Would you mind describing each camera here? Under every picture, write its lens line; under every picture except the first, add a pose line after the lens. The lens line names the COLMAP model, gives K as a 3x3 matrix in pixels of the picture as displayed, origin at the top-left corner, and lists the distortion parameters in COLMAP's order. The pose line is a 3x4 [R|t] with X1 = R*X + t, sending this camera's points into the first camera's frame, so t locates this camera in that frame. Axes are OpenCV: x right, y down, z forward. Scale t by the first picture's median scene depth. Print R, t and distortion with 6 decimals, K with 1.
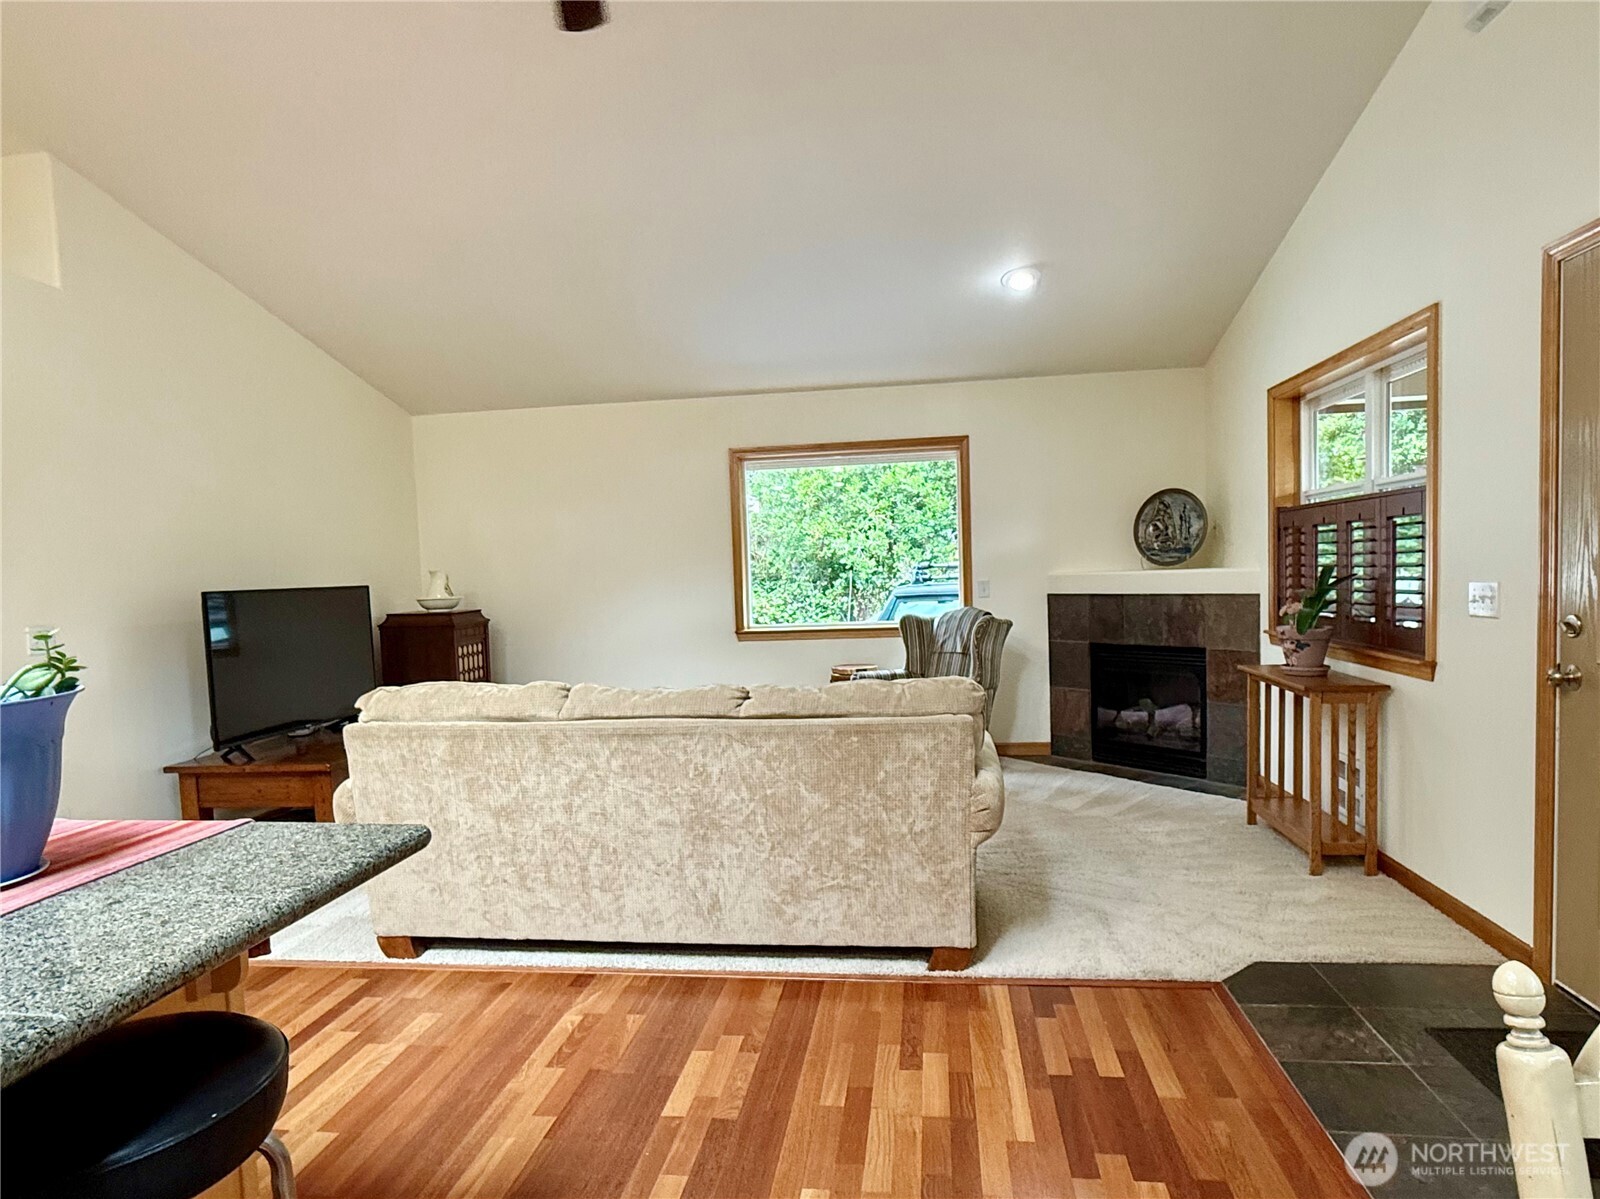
lens RADIAL K [[943.4, 0, 800.5], [0, 943.4, 627.2], [0, 0, 1]] dist [-0.000249, -0.000175]
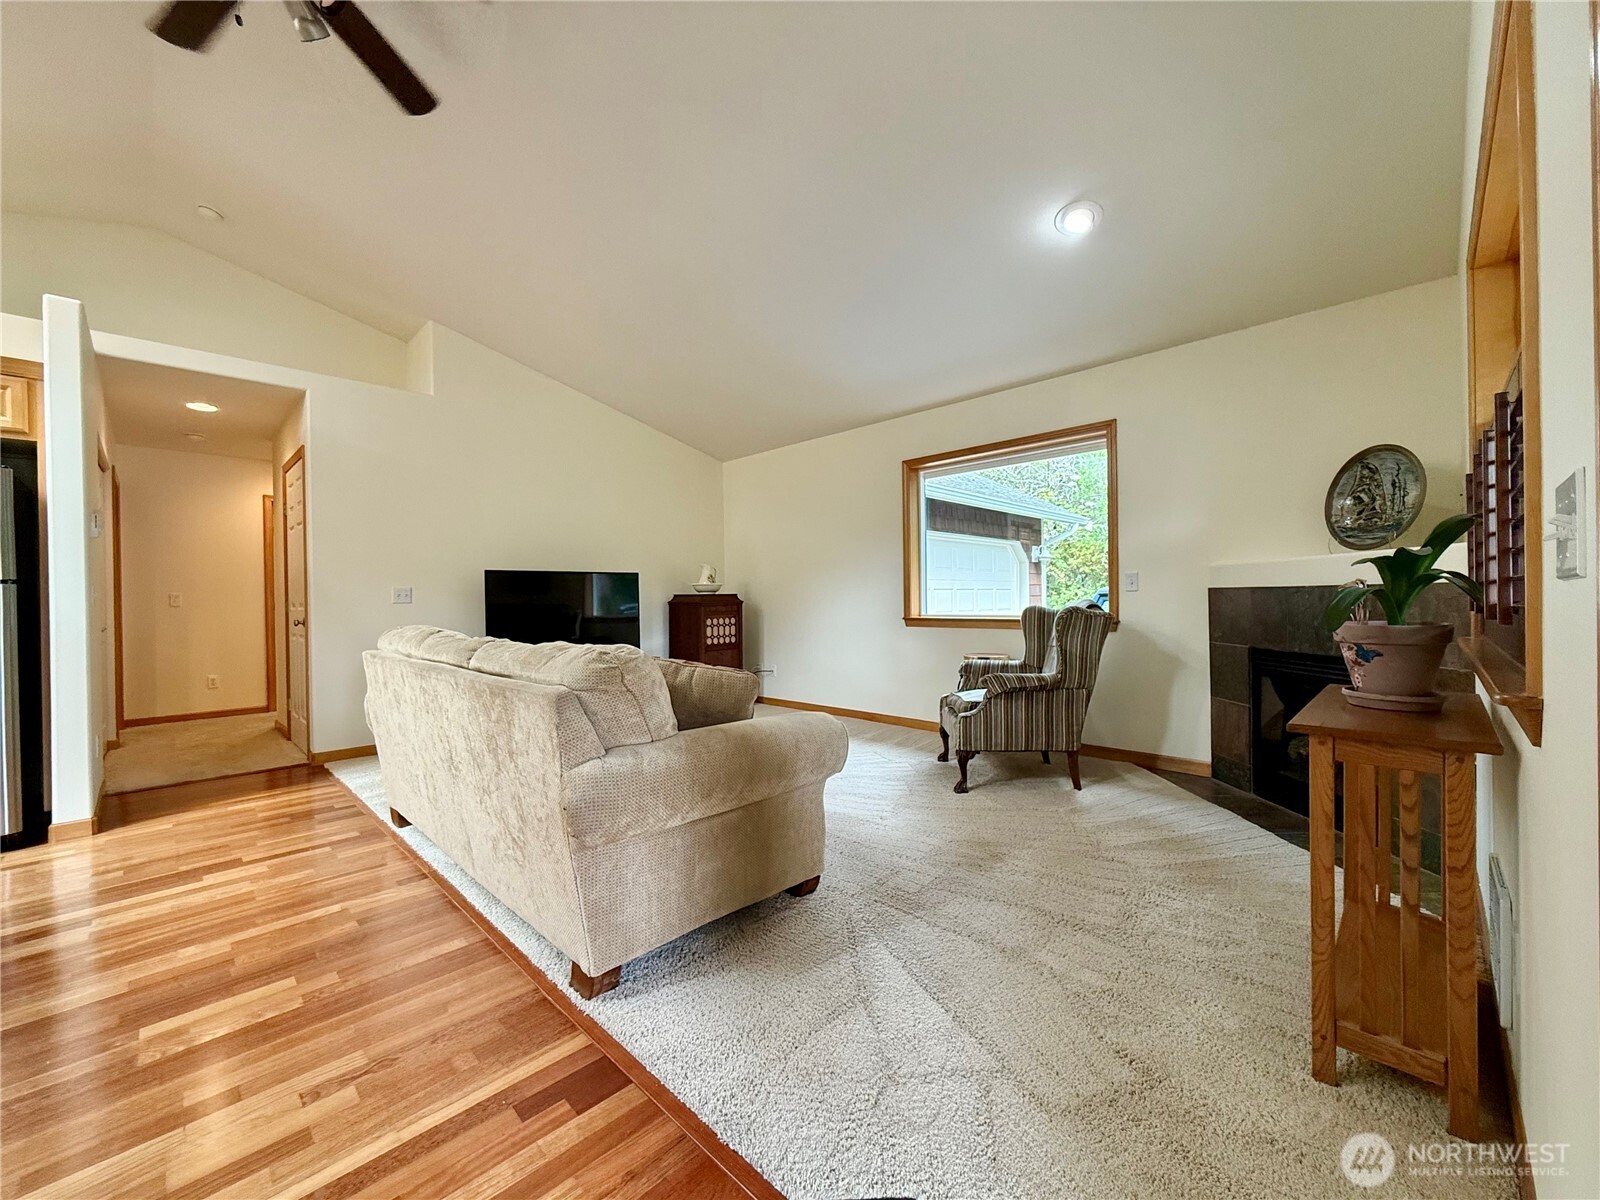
lens RADIAL K [[637.0, 0, 800.0], [0, 637.0, 600.0], [0, 0, 1]] dist [-0.000279, -0.000160]
pose [[0.800074, 0.026178, -0.599330, 0.449843], [-0.051048, 0.998395, -0.024537, 0.012523], [0.597726, 0.050226, 0.800126, 0.451030]]
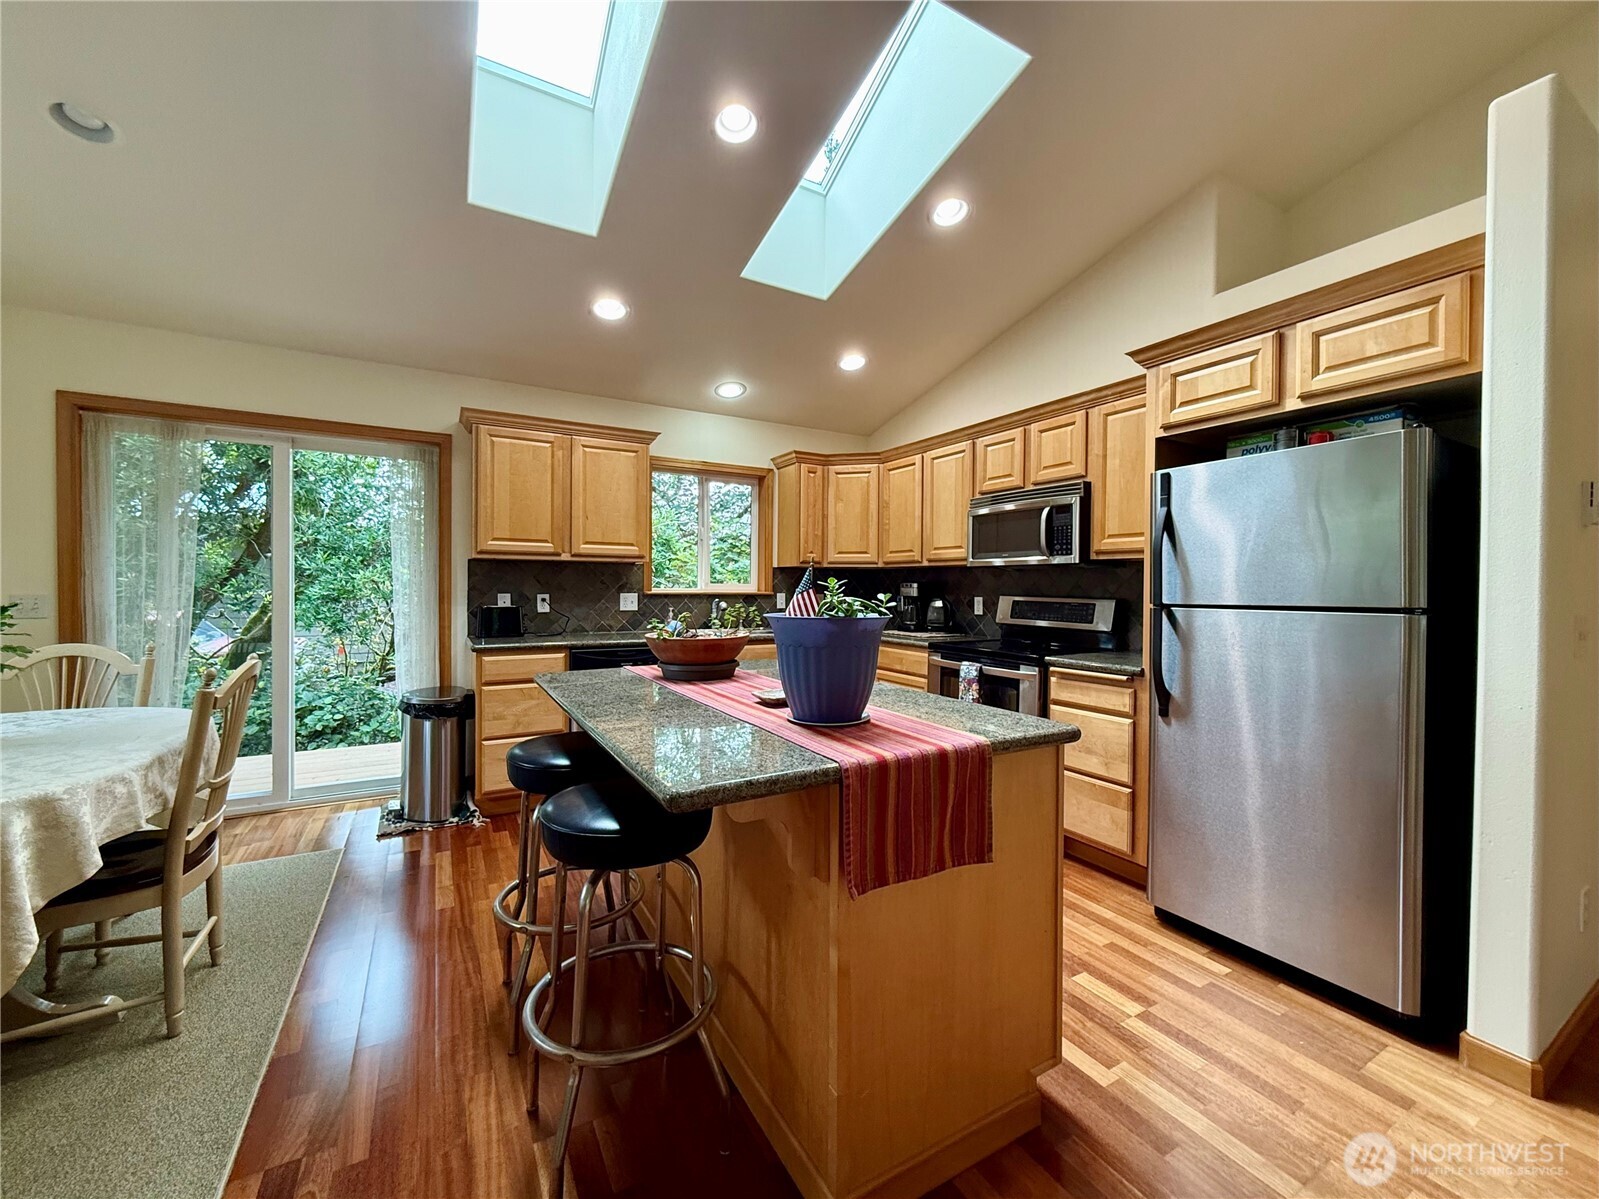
lens RADIAL K [[638.5, 0, 803.7], [0, 638.5, 593.6], [0, 0, 1]] dist [-0.001008, -0.000160]
pose [[-0.791558, 0.036418, -0.610008, -0.036963], [-0.016842, 0.996543, 0.081350, -0.018594], [0.610862, 0.074667, -0.788208, 0.569135]]
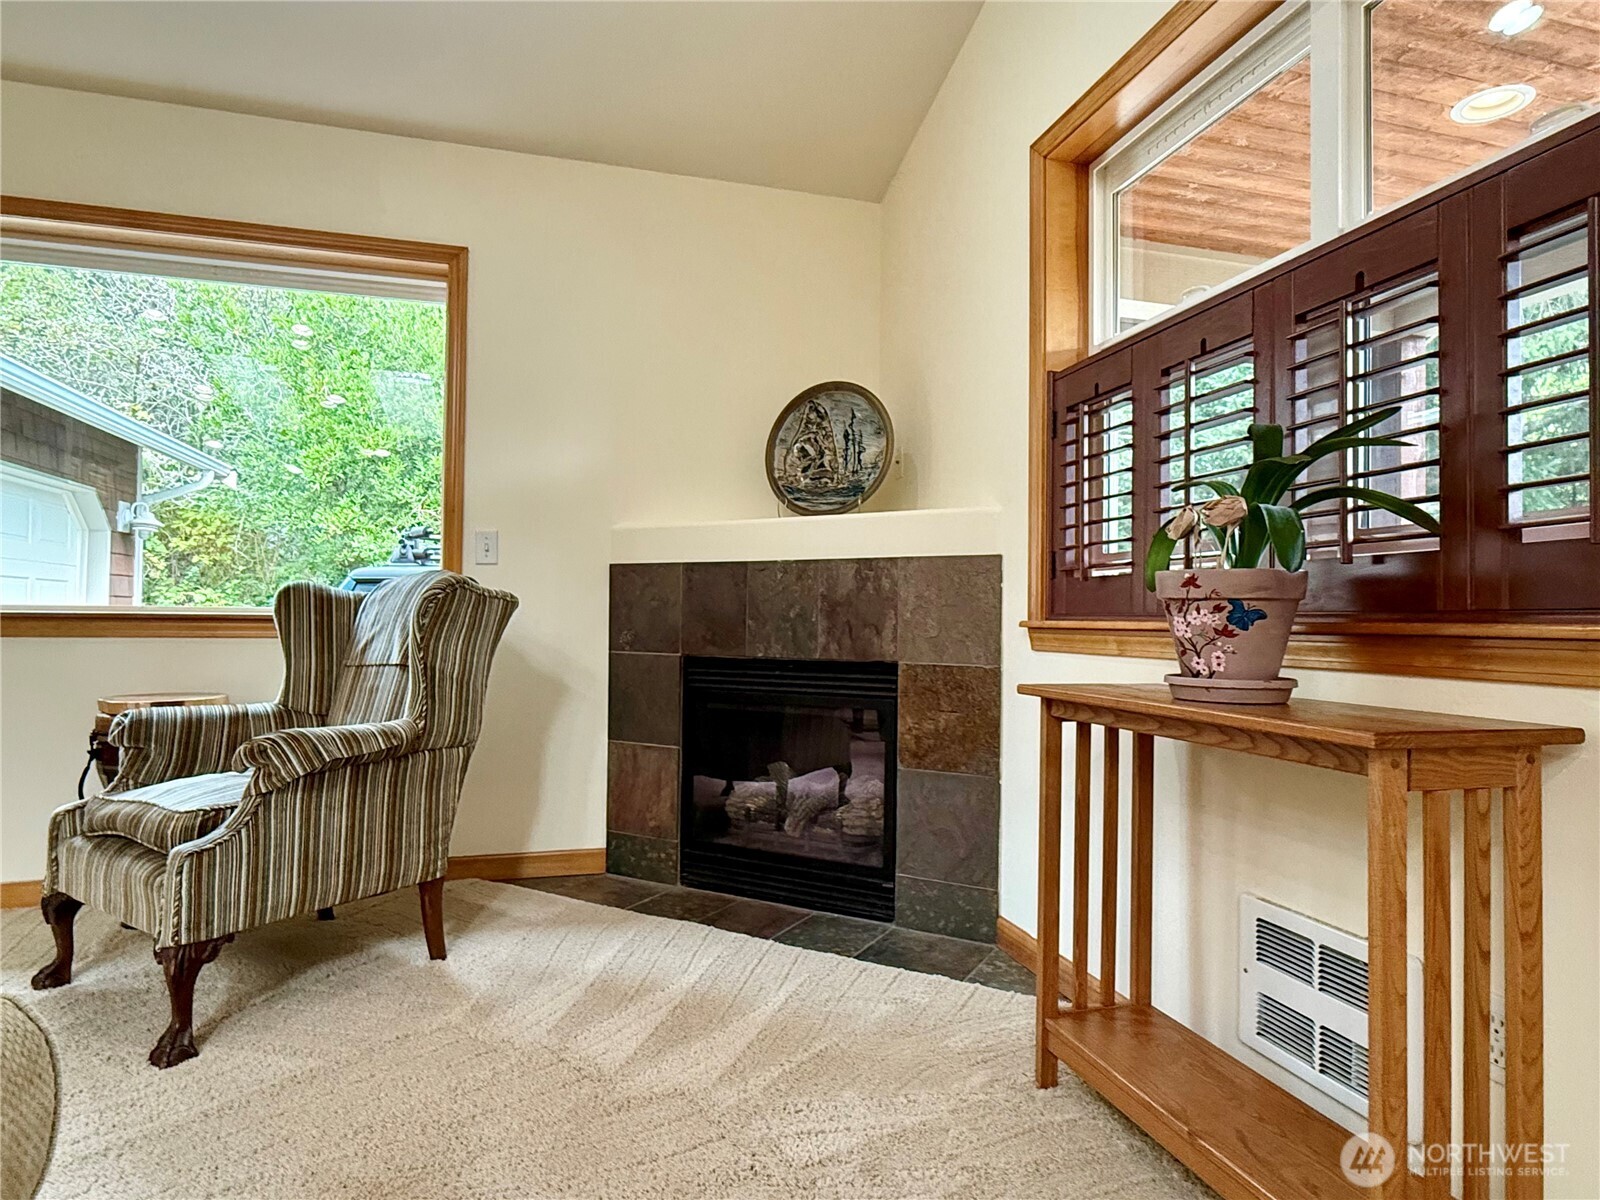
lens RADIAL K [[926.5, 0, 808.6], [0, 926.5, 600.5], [0, 0, 1]] dist [0.003381, 0.000057]
pose [[0.915535, 0.054330, 0.398553, 0.226924], [-0.018905, 0.995553, -0.092283, 0.044411], [-0.401795, 0.076954, 0.912491, 0.691991]]
